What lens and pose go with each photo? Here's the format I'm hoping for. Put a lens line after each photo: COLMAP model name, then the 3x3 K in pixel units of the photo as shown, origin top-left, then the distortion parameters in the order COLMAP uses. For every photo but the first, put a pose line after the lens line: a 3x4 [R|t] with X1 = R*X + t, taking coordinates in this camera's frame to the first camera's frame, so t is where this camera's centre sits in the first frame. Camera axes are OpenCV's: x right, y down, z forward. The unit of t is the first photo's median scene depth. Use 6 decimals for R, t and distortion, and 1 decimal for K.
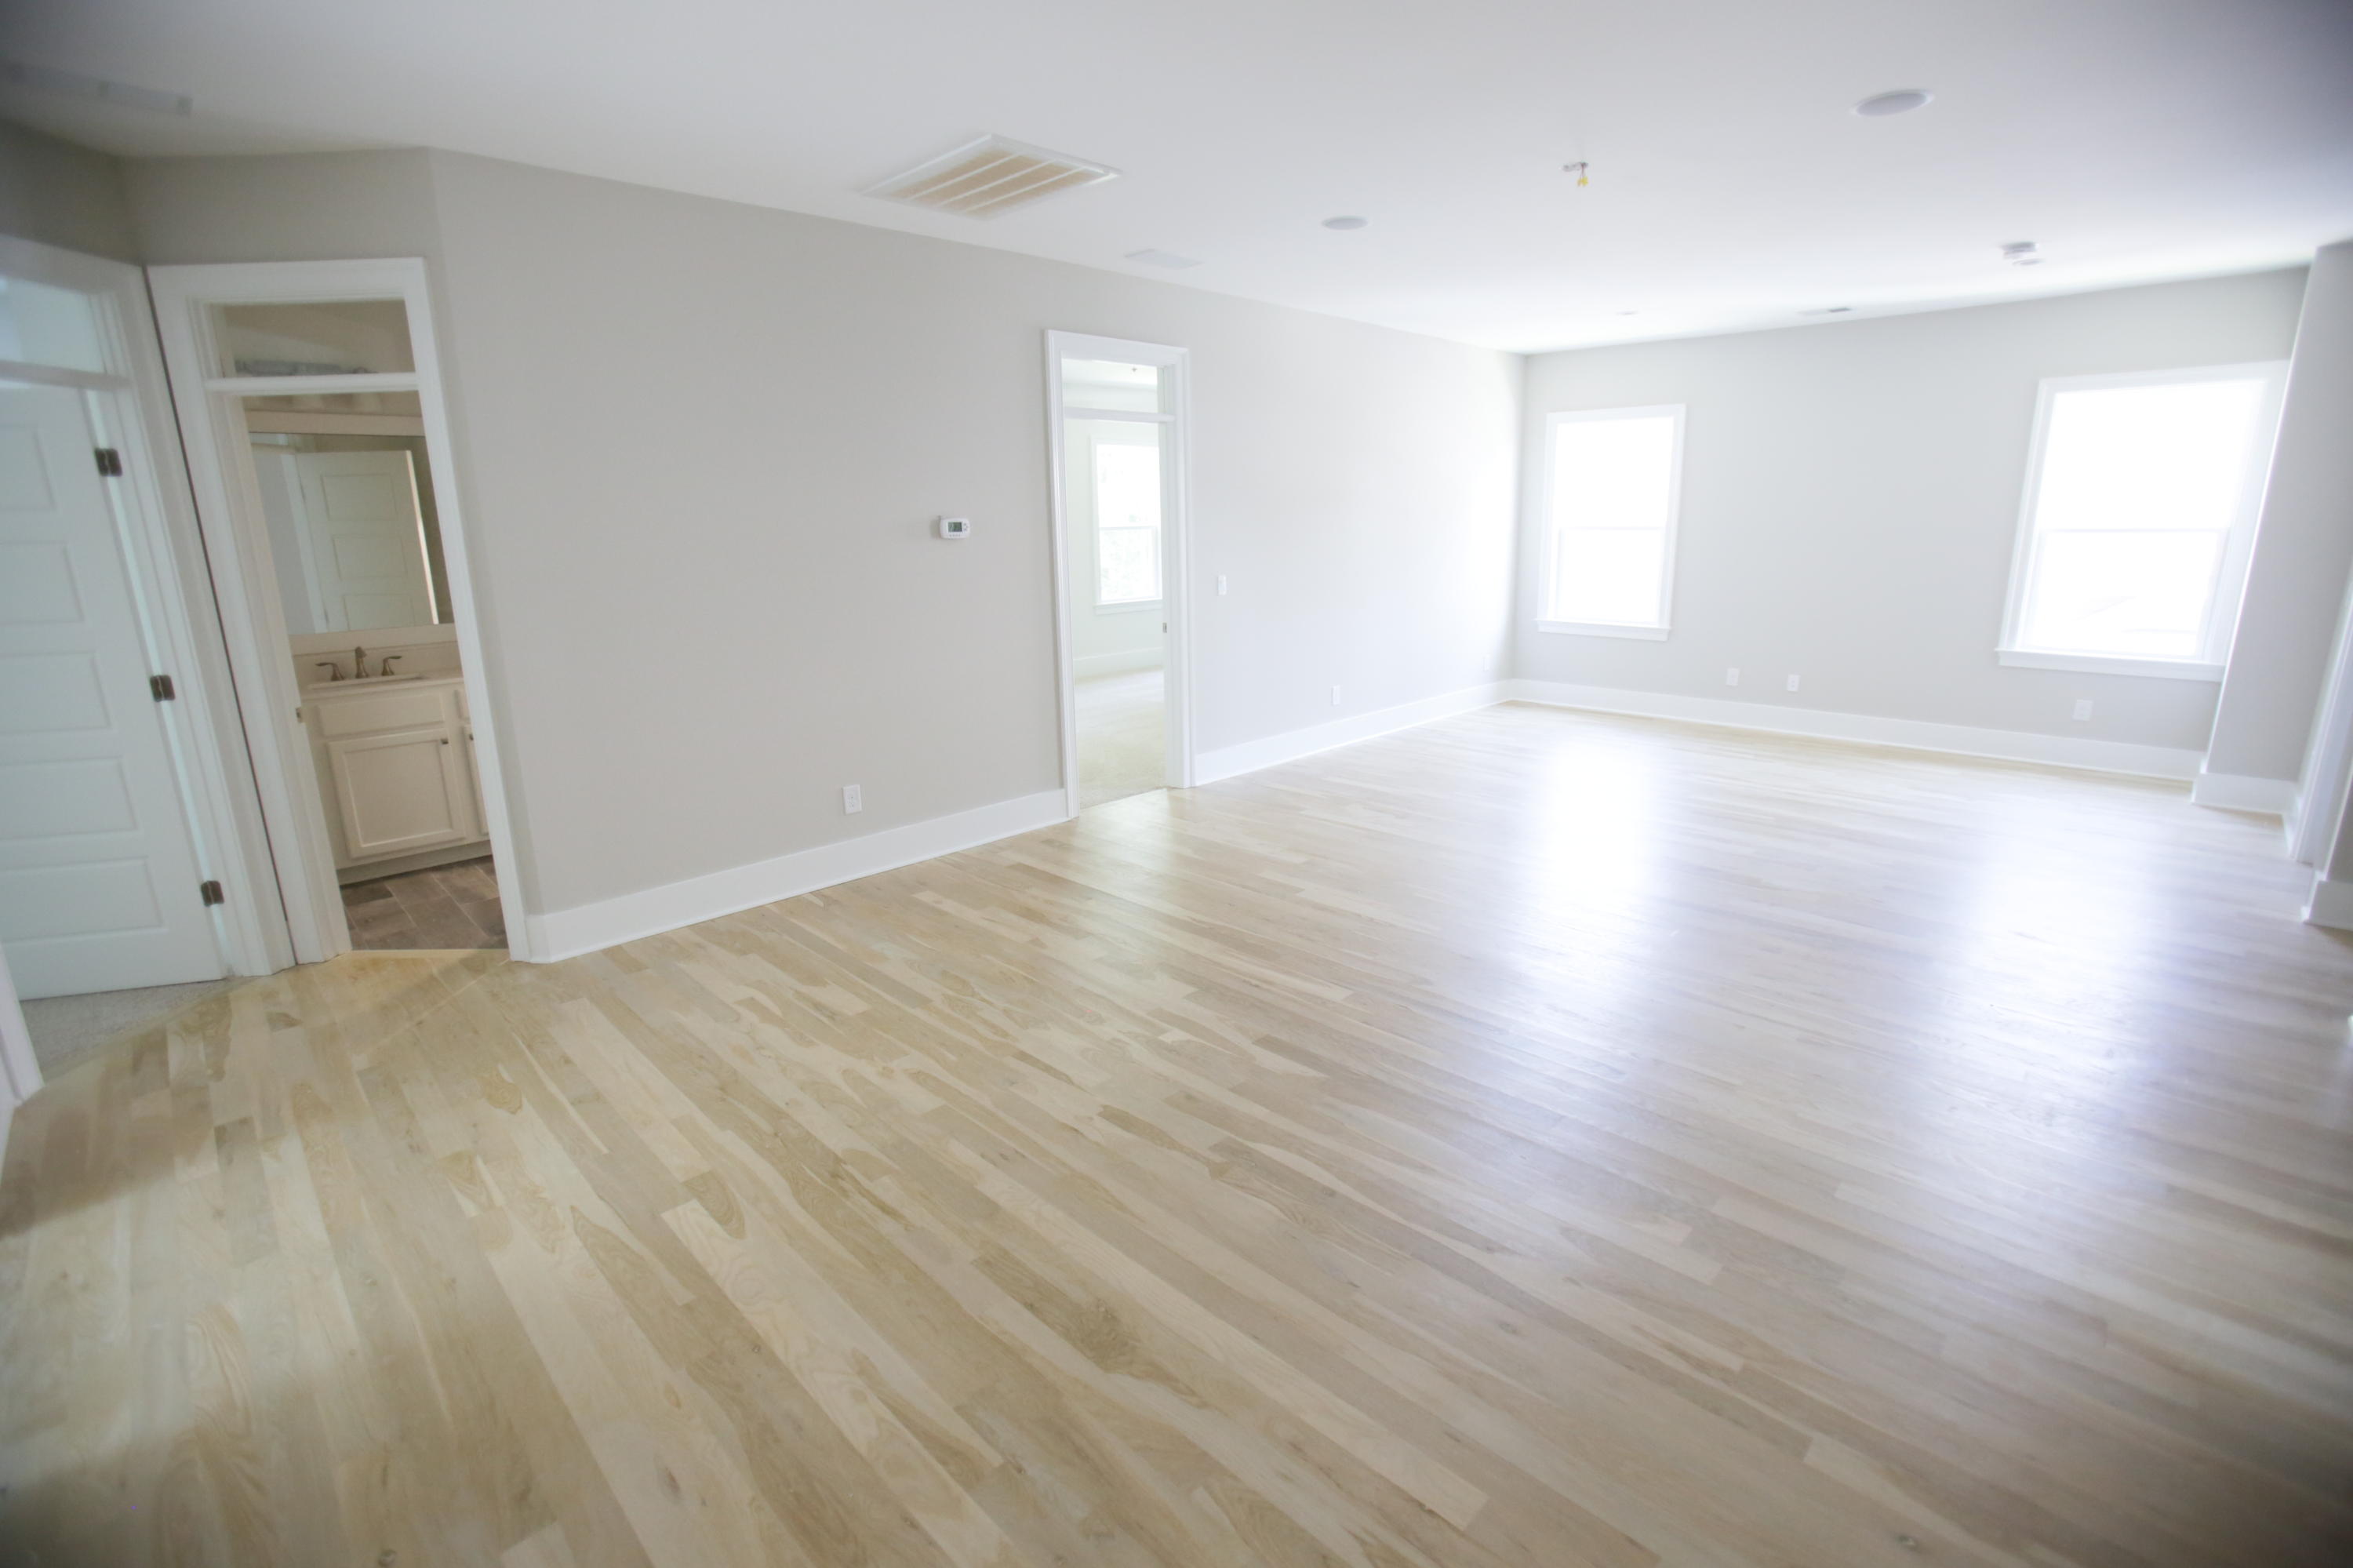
lens RADIAL K [[1067.2, 0, 1172.8], [0, 1067.2, 775.8], [0, 0, 1]] dist [-0.080603, 0.035927]
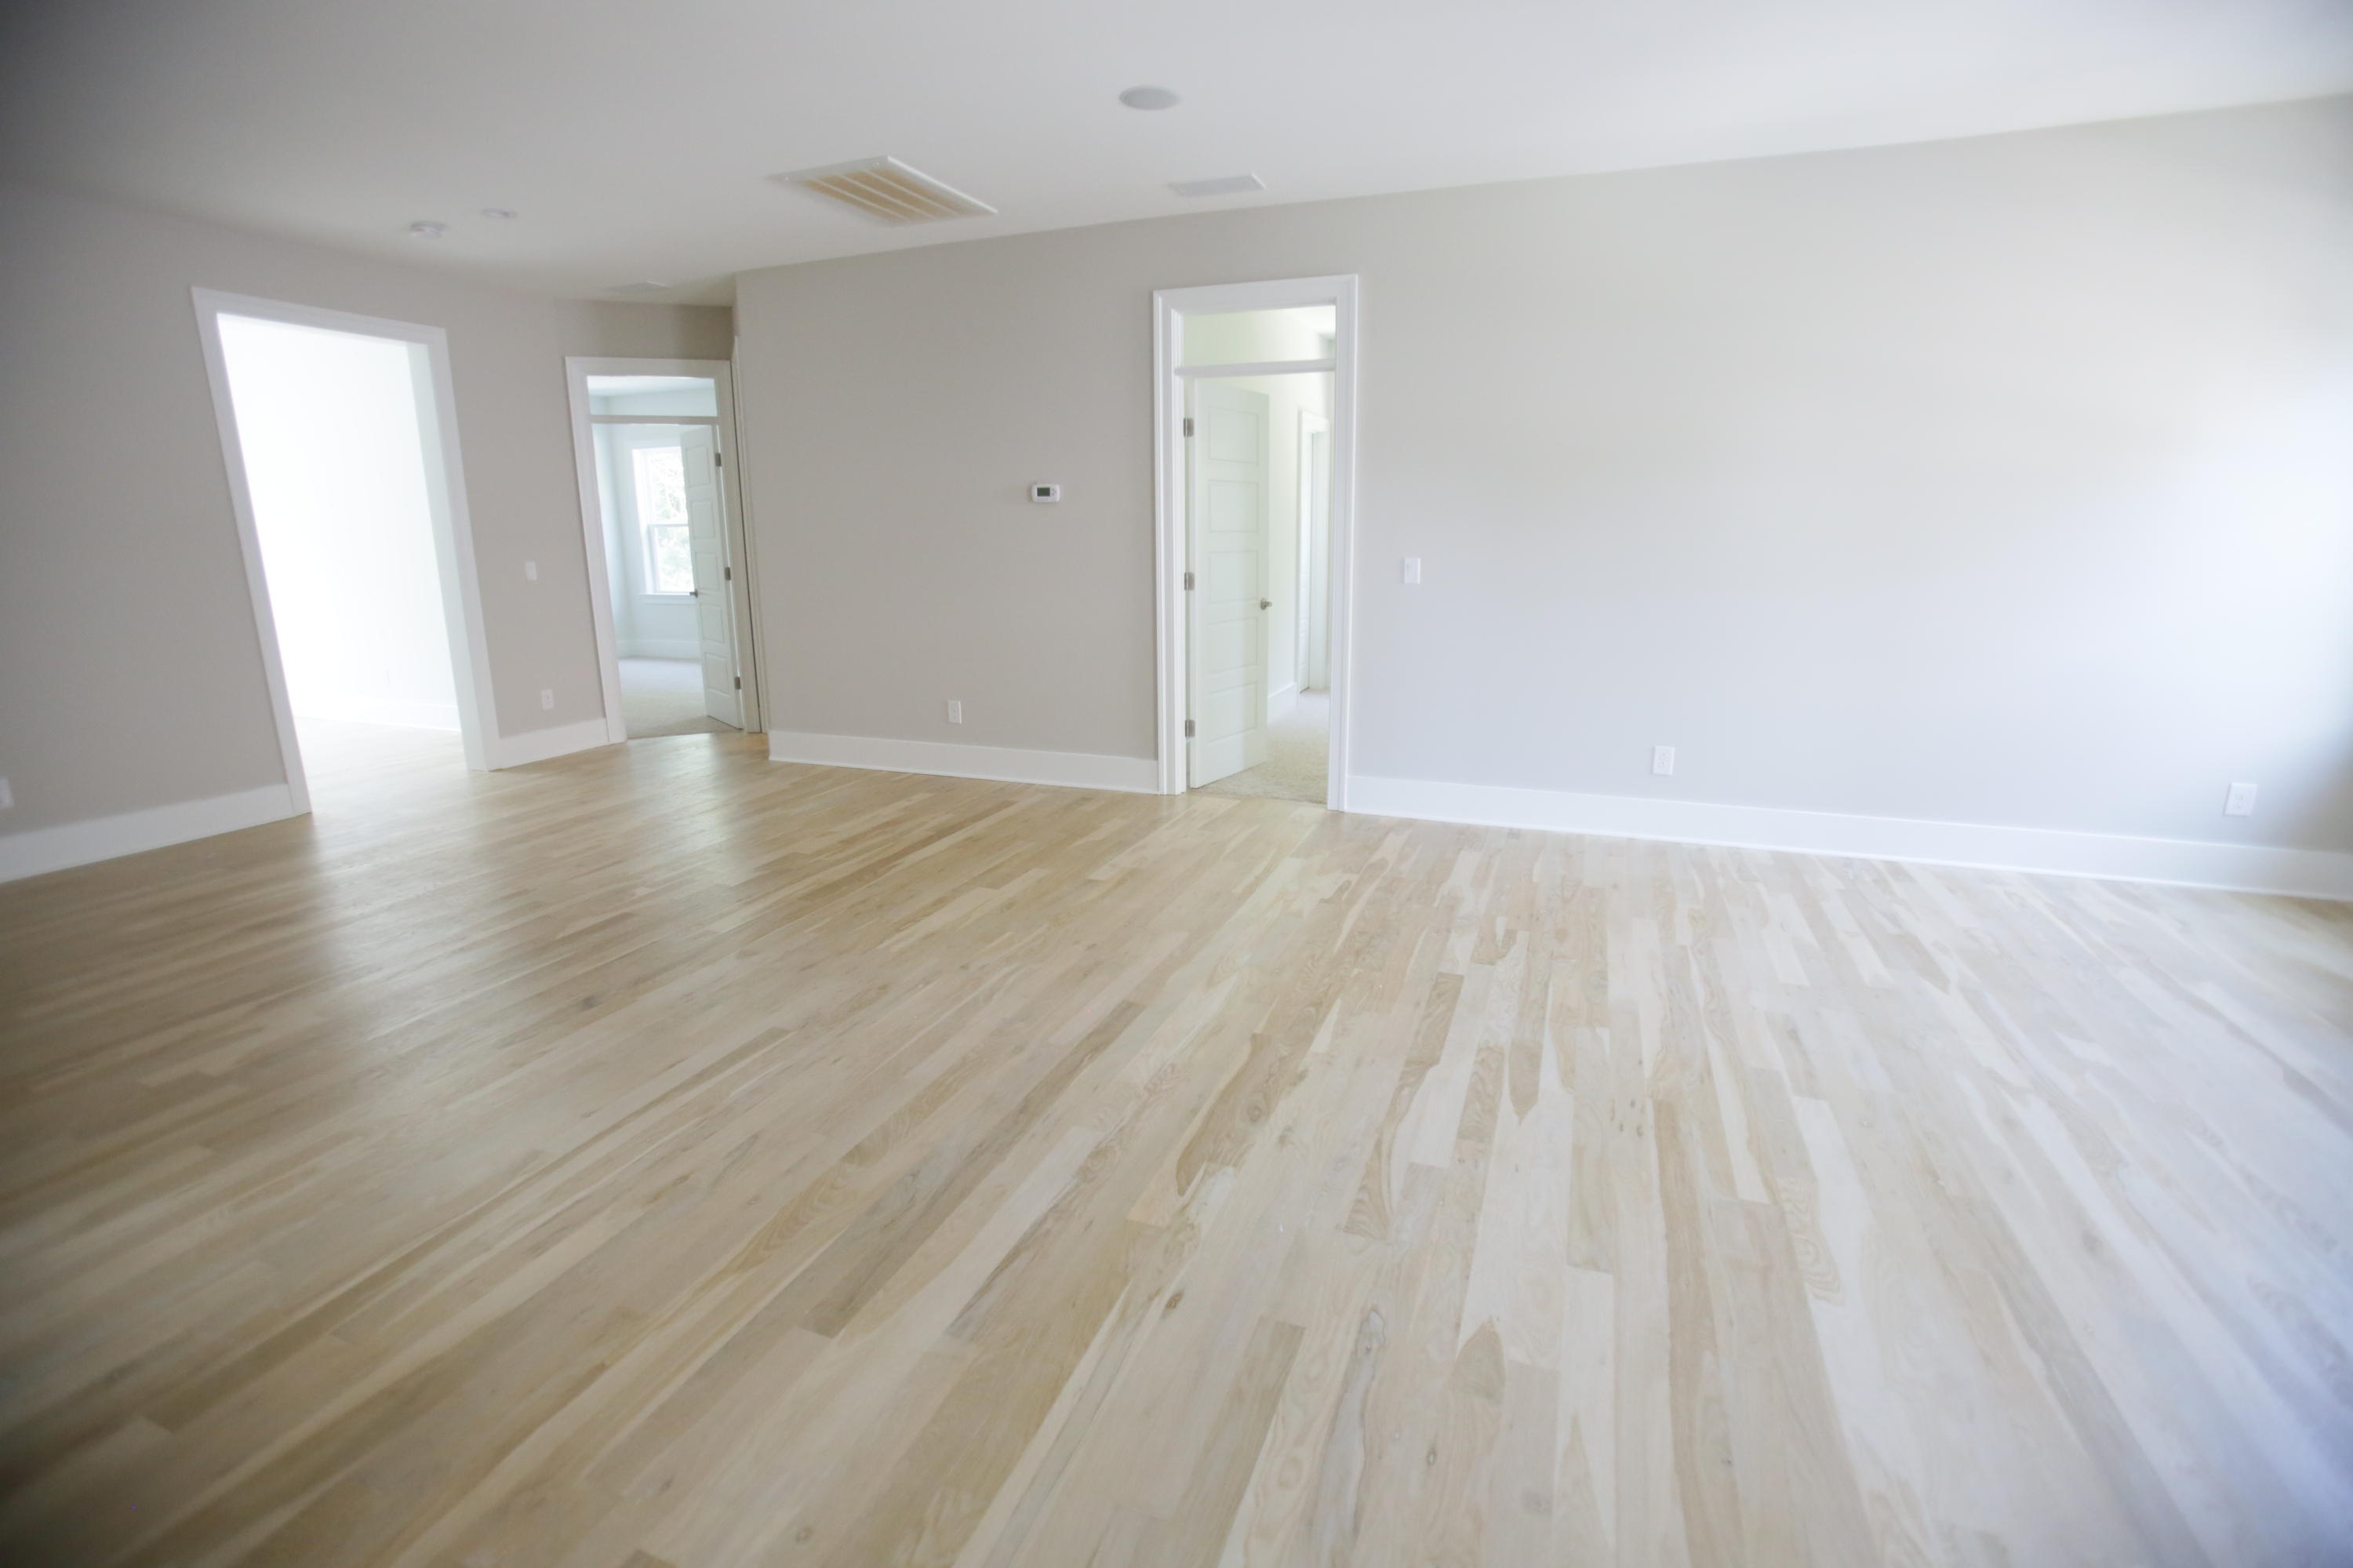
lens RADIAL K [[1067.2, 0, 1172.8], [0, 1067.2, 775.8], [0, 0, 1]] dist [-0.080603, 0.035927]
pose [[0.409521, 0.228103, -0.883324, 0.904262], [-0.218380, 0.964599, 0.147847, -0.142987], [0.885778, 0.132354, 0.444837, 0.670600]]
